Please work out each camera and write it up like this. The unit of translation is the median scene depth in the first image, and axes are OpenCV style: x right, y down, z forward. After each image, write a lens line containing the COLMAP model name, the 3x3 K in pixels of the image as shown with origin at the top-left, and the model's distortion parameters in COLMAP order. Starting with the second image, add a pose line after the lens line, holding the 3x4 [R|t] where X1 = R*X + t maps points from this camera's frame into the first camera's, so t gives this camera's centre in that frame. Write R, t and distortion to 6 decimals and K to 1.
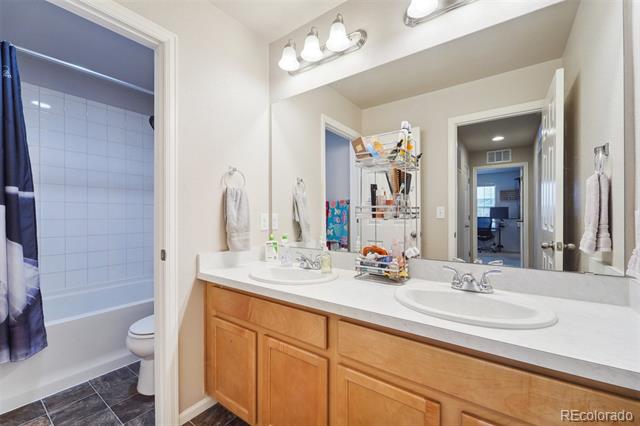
lens RADIAL K [[264.7, 0, 317.6], [0, 264.7, 227.4], [0, 0, 1]] dist [-0.000812, -0.000301]
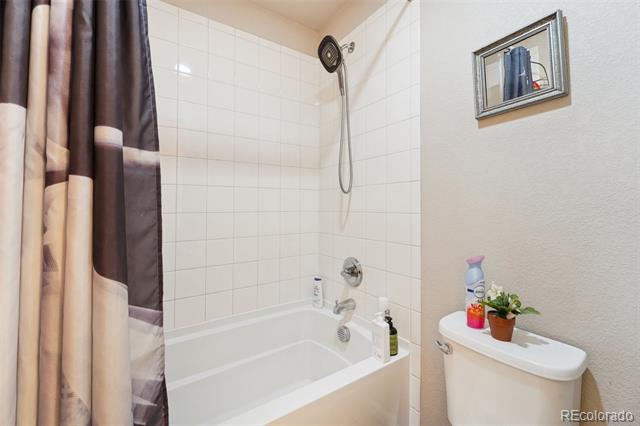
lens RADIAL K [[261.9, 0, 319.7], [0, 261.9, 216.6], [0, 0, 1]] dist [-0.000503, -0.000403]
pose [[0.949226, 0.009878, -0.314440, -0.697177], [-0.014666, 0.999810, -0.012865, -0.026991], [0.314253, 0.016823, 0.949190, 0.687474]]
